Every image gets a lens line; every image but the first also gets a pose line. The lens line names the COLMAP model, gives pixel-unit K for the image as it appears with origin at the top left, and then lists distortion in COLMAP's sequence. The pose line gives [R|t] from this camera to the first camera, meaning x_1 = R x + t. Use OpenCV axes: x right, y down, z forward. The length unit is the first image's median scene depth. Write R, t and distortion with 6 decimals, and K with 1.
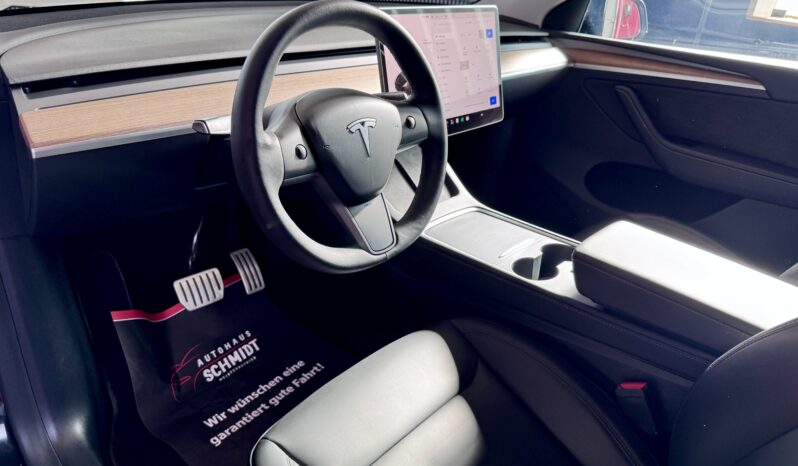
lens RADIAL K [[547.8, 0, 399.0], [0, 547.8, 233.0], [0, 0, 1]] dist [-0.027102, -0.000148]
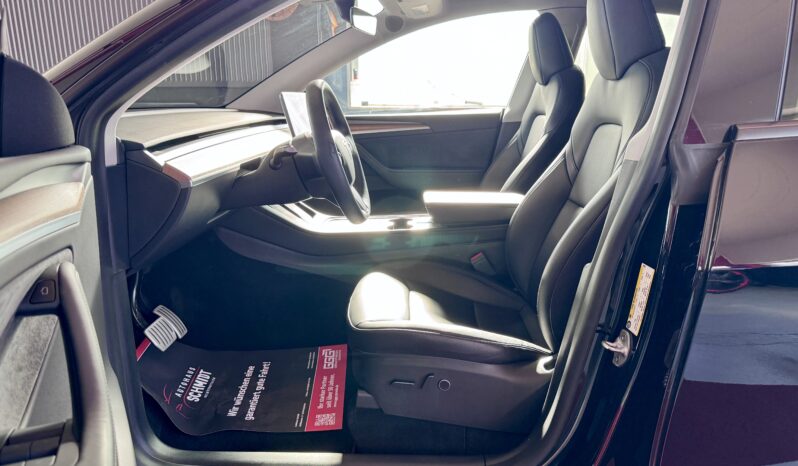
lens RADIAL K [[547.8, 0, 399.0], [0, 547.8, 233.0], [0, 0, 1]] dist [-0.027102, -0.000148]
pose [[0.744431, -0.226625, 0.628063, -0.672516], [0.347836, 0.934545, -0.075070, 0.167847], [-0.569941, 0.274348, 0.774533, -0.266925]]
